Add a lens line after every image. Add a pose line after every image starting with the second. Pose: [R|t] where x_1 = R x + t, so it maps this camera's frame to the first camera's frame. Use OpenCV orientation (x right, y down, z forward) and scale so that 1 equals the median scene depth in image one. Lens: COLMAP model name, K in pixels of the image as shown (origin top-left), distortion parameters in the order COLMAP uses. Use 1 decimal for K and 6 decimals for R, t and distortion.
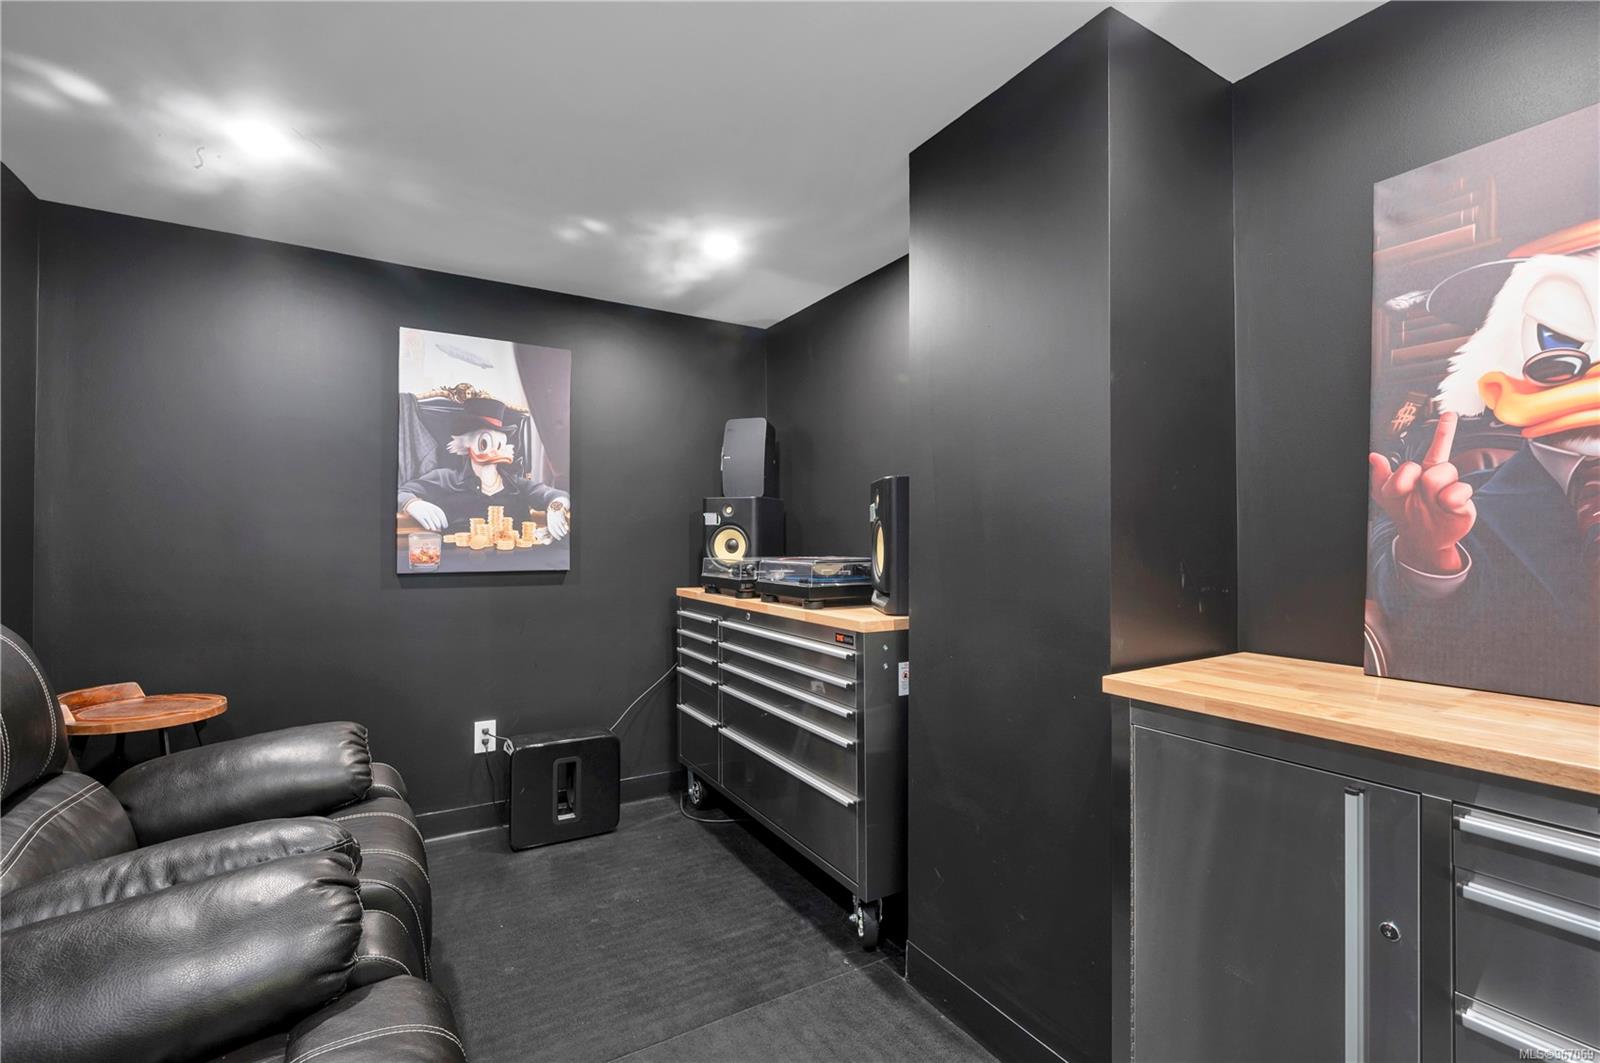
lens RADIAL K [[718.0, 0, 811.5], [0, 718.0, 536.1], [0, 0, 1]] dist [0.011990, -0.000114]
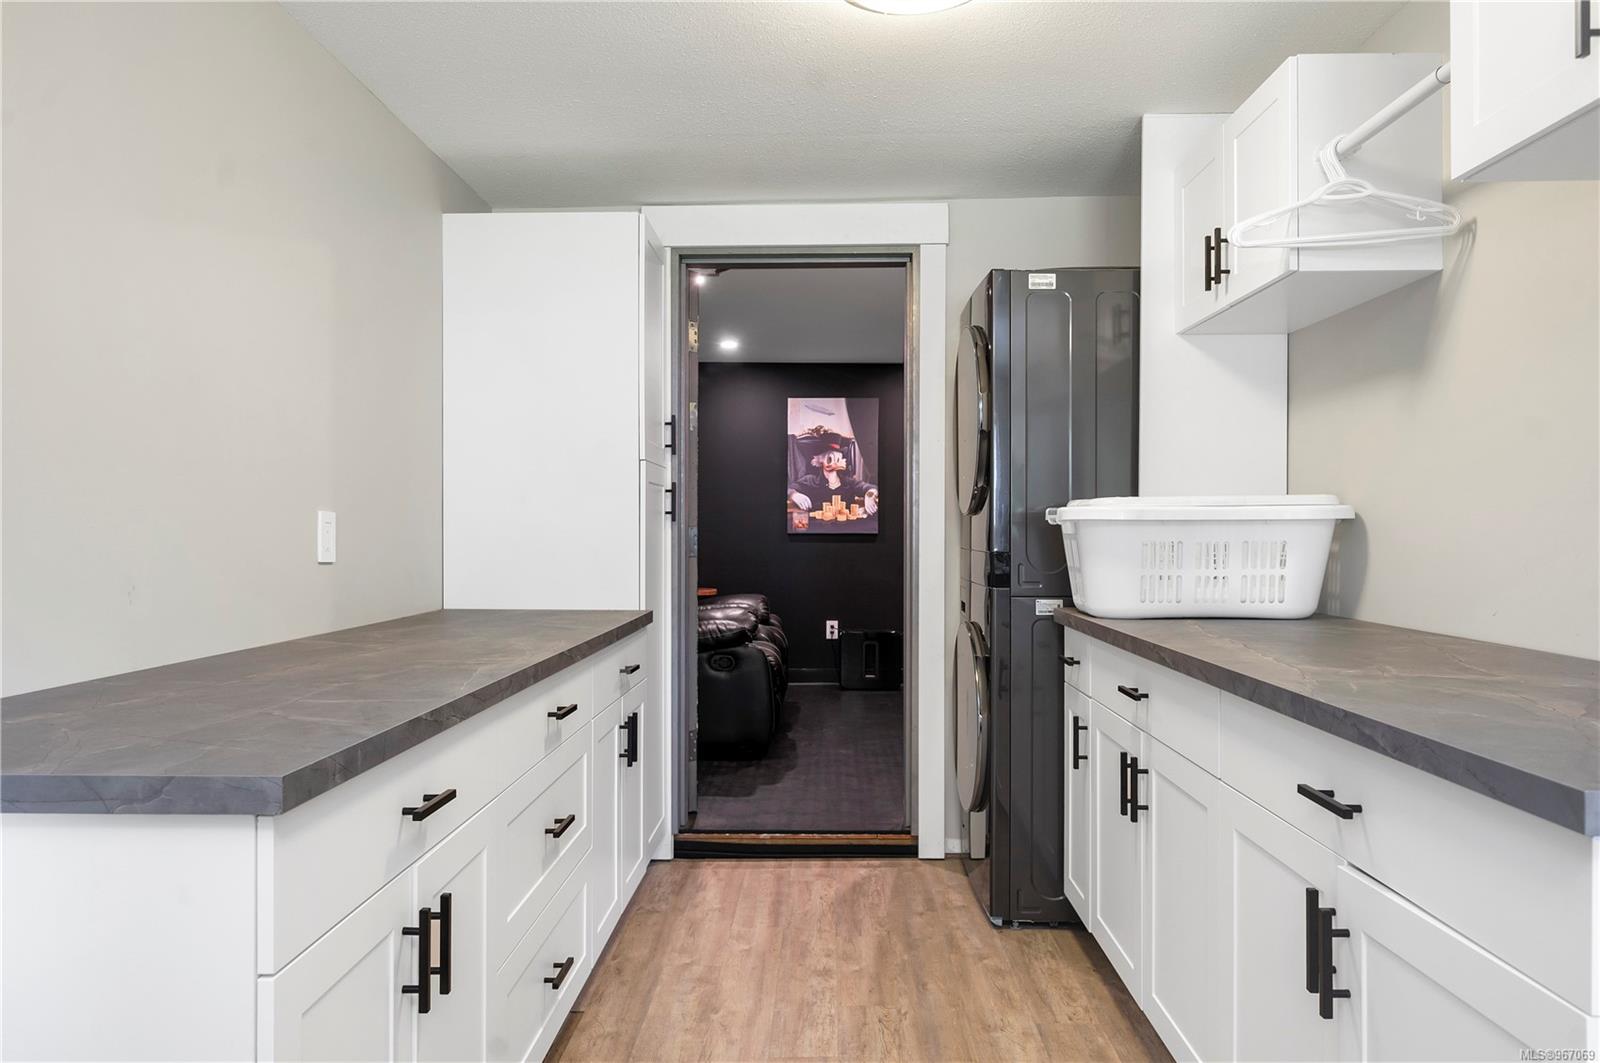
lens RADIAL K [[1062.9, 0, 798.1], [0, 1062.9, 527.1], [0, 0, 1]] dist [0.000296, 0.000003]
pose [[0.845315, 0.003849, -0.534254, 0.837828], [0.003418, 0.999915, 0.012612, 0.001832], [0.534257, -0.012488, 0.845230, -1.190335]]
